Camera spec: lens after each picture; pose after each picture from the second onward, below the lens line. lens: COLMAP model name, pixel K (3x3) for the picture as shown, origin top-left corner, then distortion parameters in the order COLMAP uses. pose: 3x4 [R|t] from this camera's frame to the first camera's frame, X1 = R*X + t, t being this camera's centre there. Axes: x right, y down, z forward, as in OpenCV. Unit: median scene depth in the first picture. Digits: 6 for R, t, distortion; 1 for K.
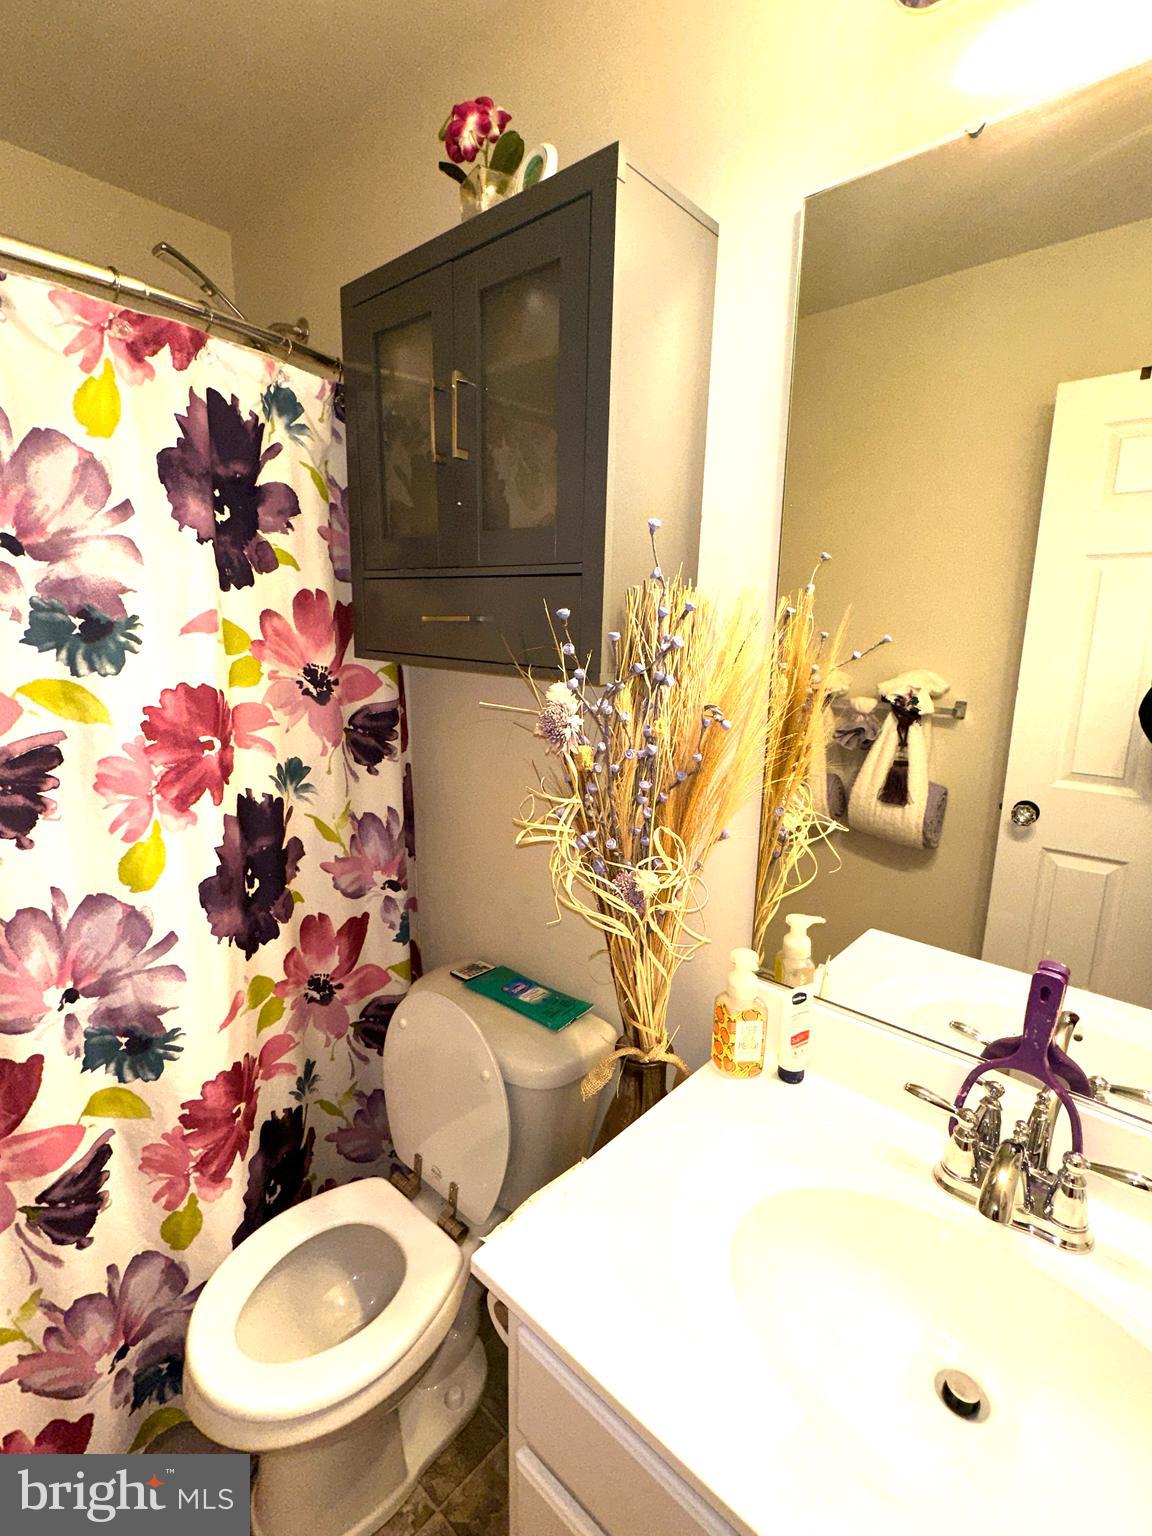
lens RADIAL K [[699.8, 0, 573.5], [0, 699.8, 769.3], [0, 0, 1]] dist [-0.002766, -0.000411]
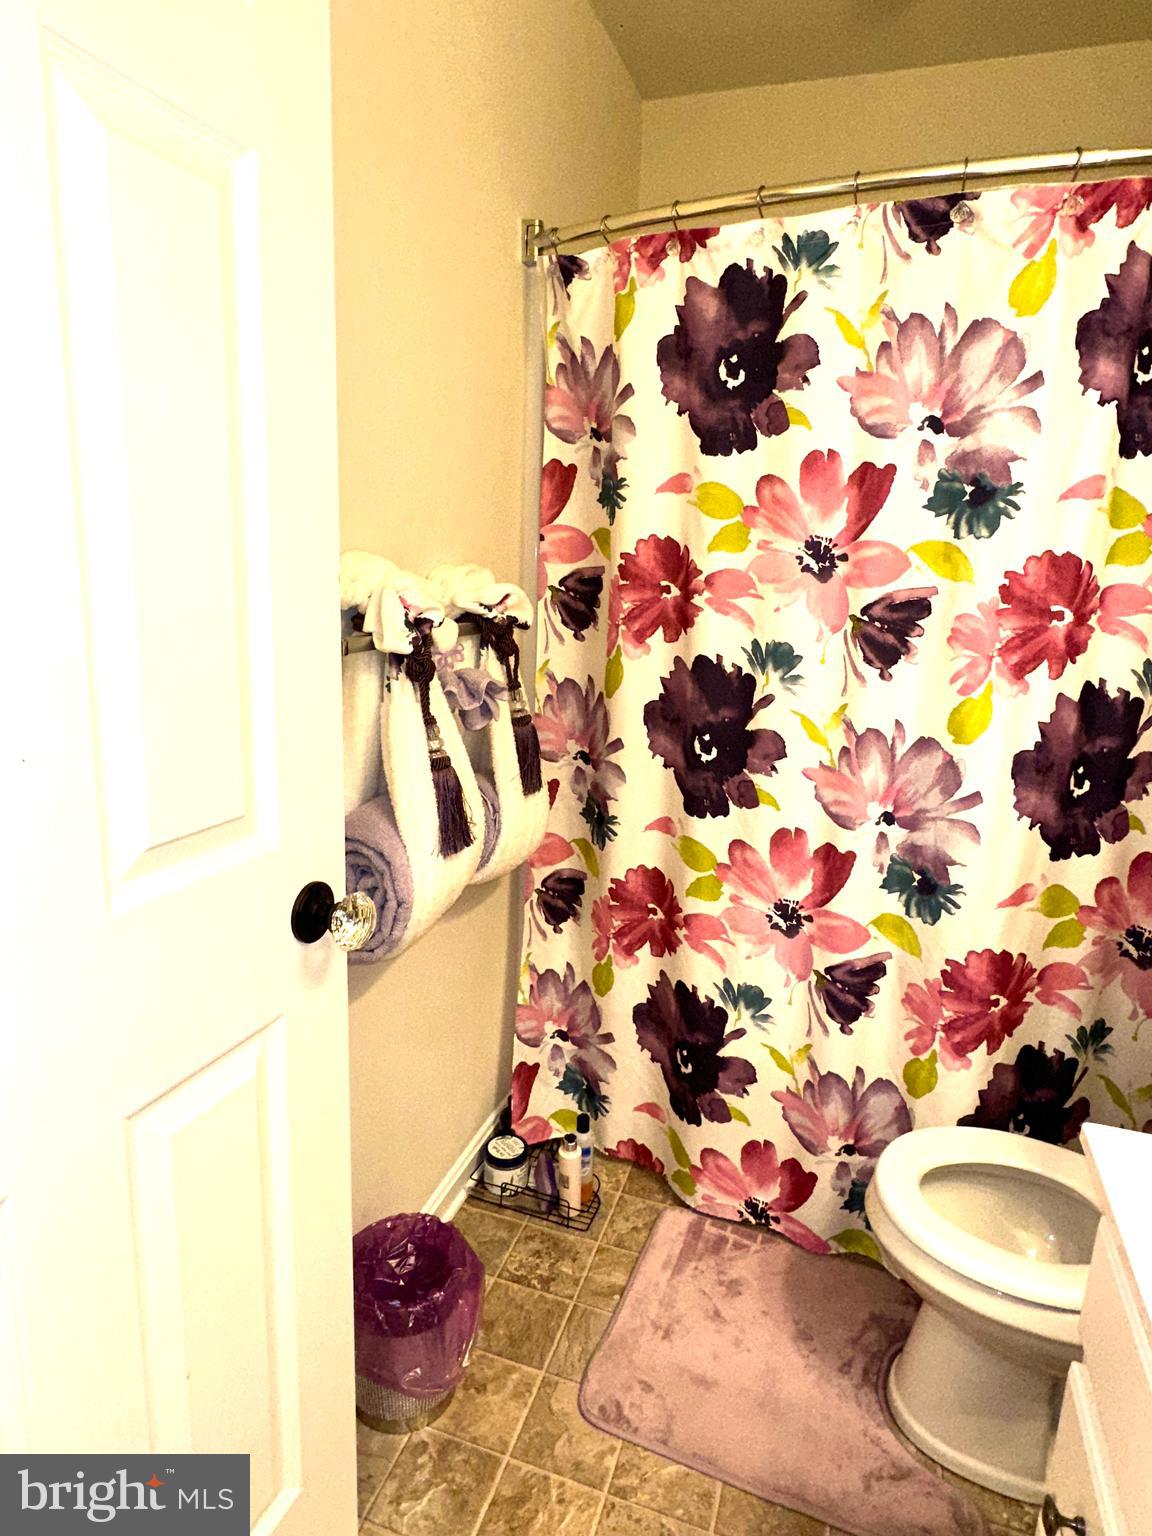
lens RADIAL K [[899.6, 0, 576.5], [0, 899.6, 761.9], [0, 0, 1]] dist [-0.002095, 0.002436]
pose [[0.411536, 0.199530, -0.889284, 0.363313], [-0.210254, 0.970206, 0.120387, 0.155133], [0.886810, 0.137432, 0.441226, -0.128389]]
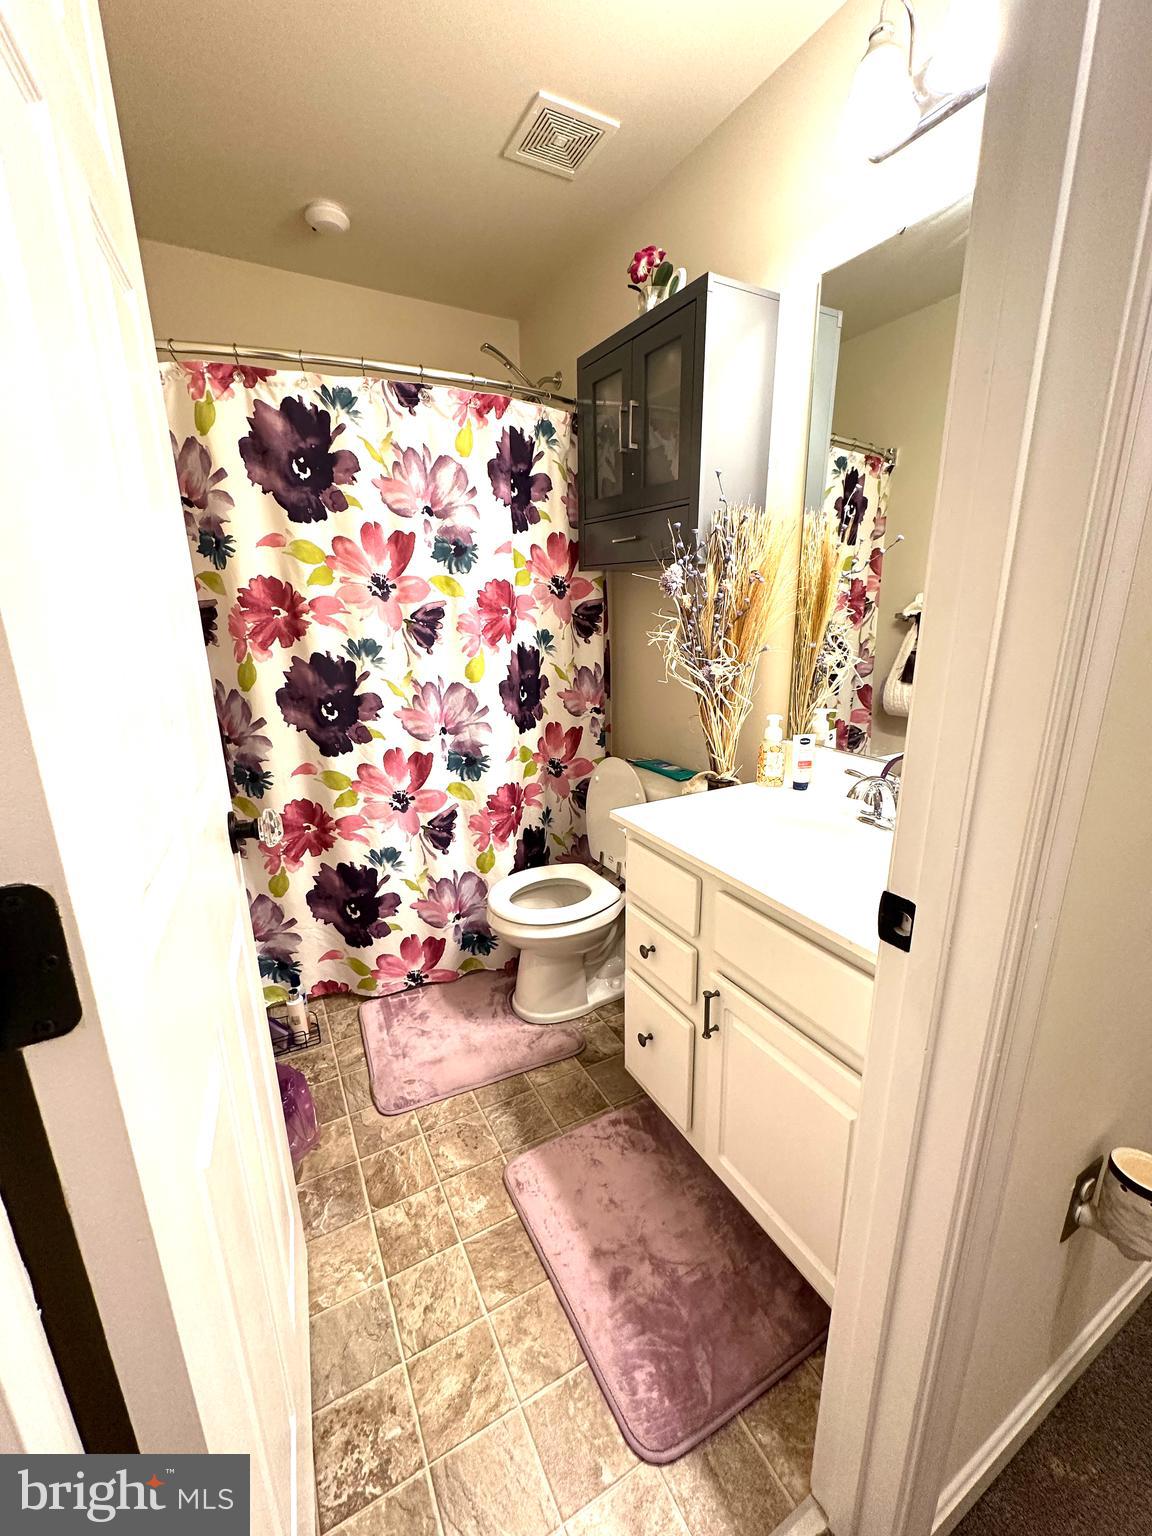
lens RADIAL K [[610.7, 0, 579.8], [0, 610.7, 770.8], [0, 0, 1]] dist [-0.001199, -0.000034]
pose [[0.947380, 0.054452, -0.315447, 0.252472], [-0.034534, 0.997060, 0.068394, 0.291742], [0.318244, -0.053901, 0.946475, -0.604146]]
